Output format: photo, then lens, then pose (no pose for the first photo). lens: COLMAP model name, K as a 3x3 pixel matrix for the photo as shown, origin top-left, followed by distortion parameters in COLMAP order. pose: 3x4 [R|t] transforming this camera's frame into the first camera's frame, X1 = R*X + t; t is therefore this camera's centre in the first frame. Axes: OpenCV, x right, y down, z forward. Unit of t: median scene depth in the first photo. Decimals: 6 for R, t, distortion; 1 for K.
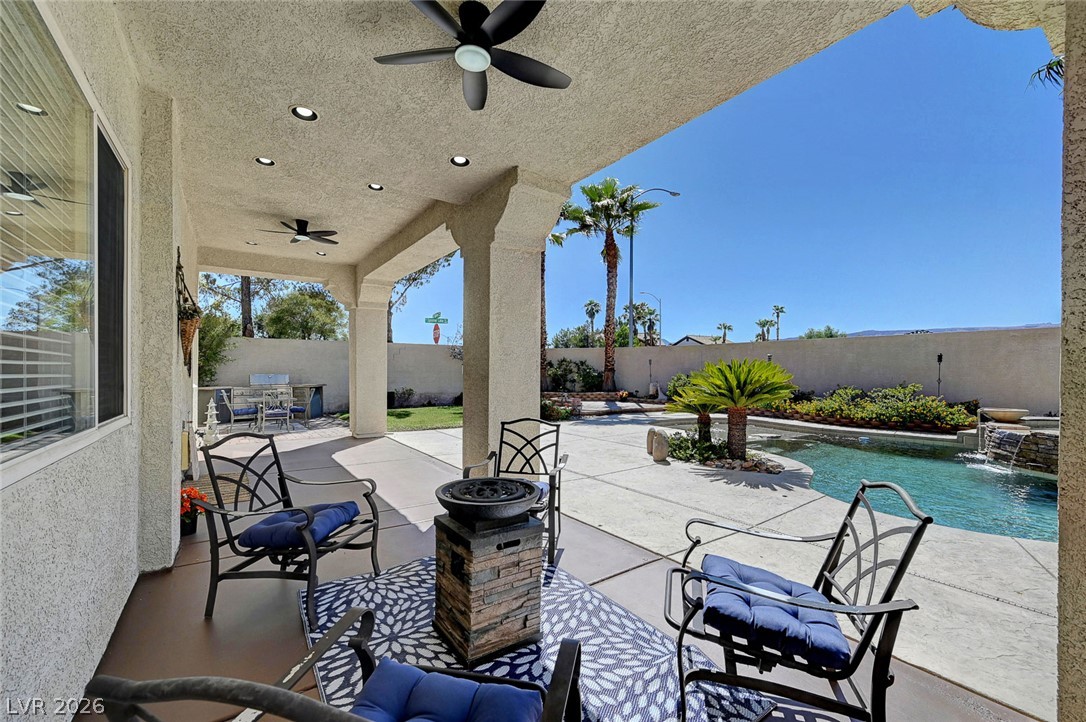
lens RADIAL K [[444.0, 0, 539.8], [0, 444.0, 370.8], [0, 0, 1]] dist [0.000222, -0.000058]
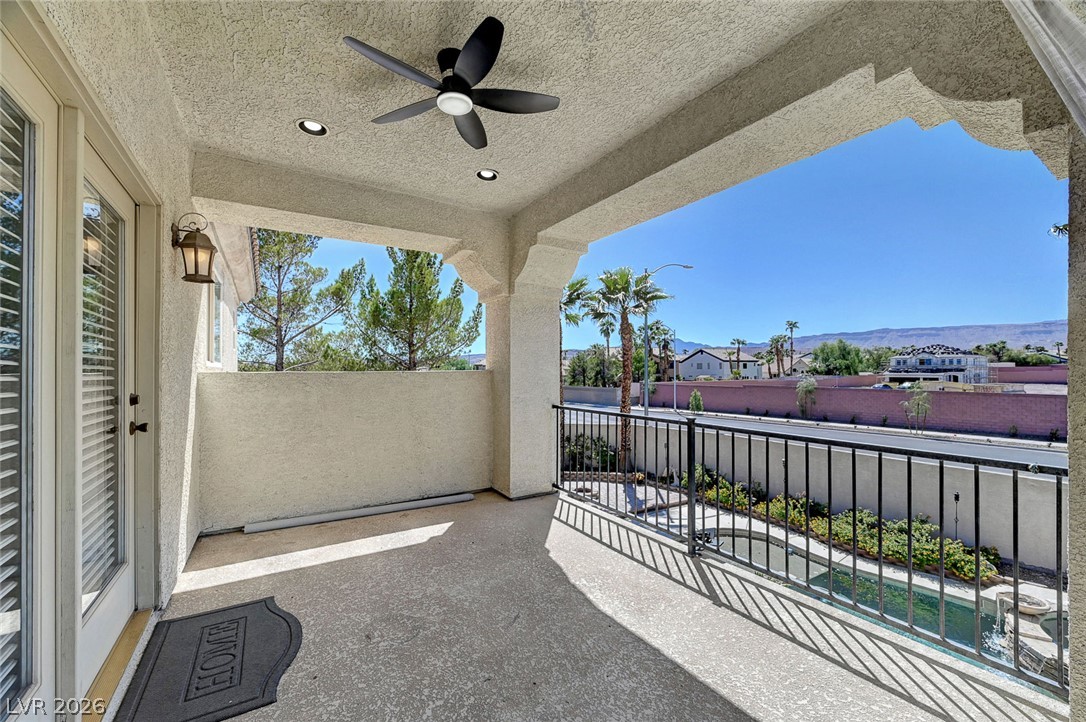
lens RADIAL K [[428.6, 0, 542.8], [0, 428.6, 364.1], [0, 0, 1]] dist [0.000968, 0.000062]
pose [[0.999387, -0.007570, -0.034195, -0.000413], [0.007158, 0.999900, -0.012160, -0.196073], [0.034284, 0.011908, 0.999341, -0.004726]]
